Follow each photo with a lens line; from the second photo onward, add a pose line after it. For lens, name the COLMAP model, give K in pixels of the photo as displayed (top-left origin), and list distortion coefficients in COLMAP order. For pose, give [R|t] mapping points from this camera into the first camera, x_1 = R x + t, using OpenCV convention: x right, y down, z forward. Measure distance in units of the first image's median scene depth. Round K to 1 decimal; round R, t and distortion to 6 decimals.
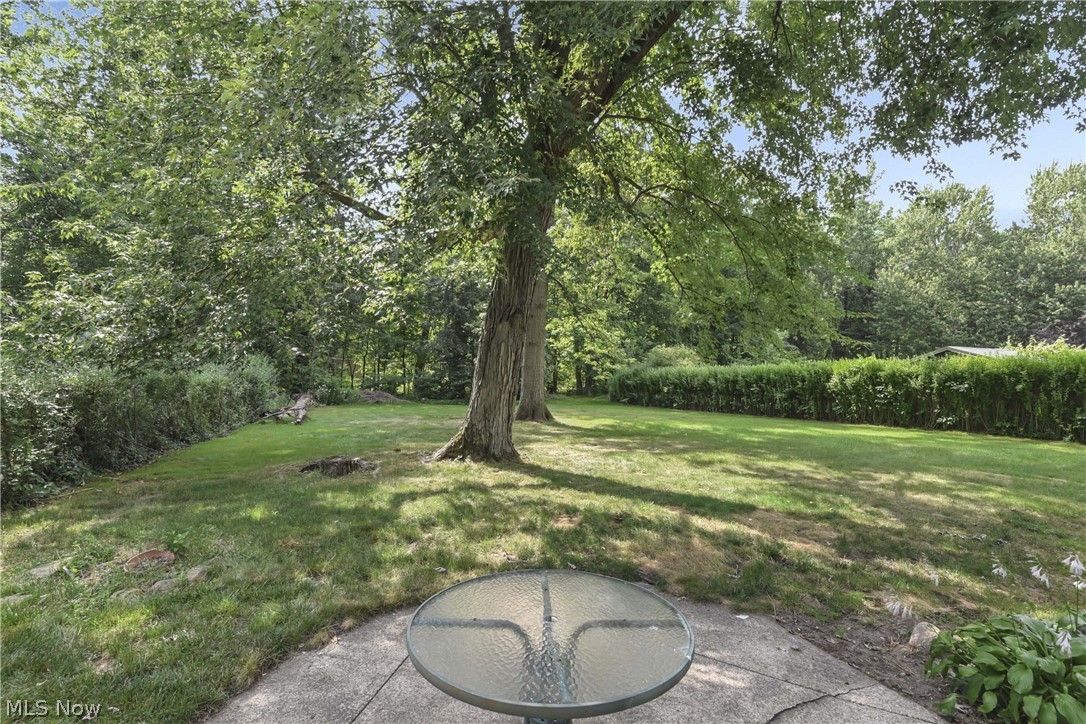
lens RADIAL K [[491.7, 0, 547.6], [0, 491.7, 366.1], [0, 0, 1]] dist [-0.004403, -0.007532]
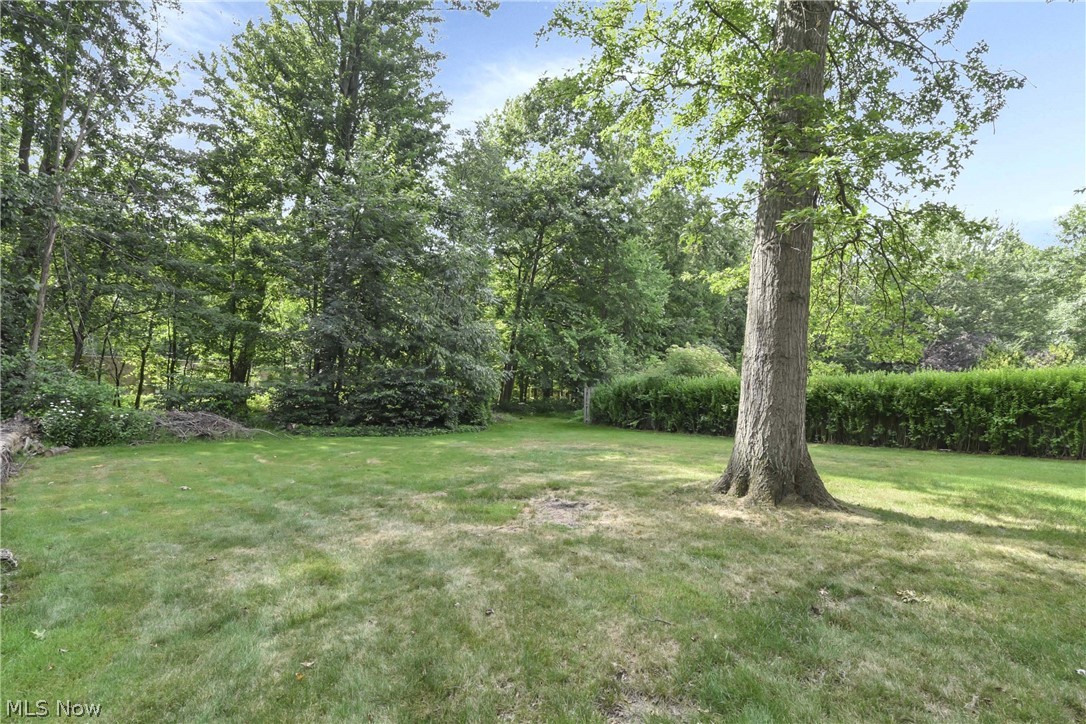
lens RADIAL K [[491.7, 0, 540.1], [0, 491.7, 364.4], [0, 0, 1]] dist [-0.004403, -0.007532]
pose [[0.926965, 0.027808, 0.374115, -0.231870], [-0.017489, 0.999368, -0.030951, 0.012970], [-0.374739, 0.022147, 0.926866, 0.453844]]
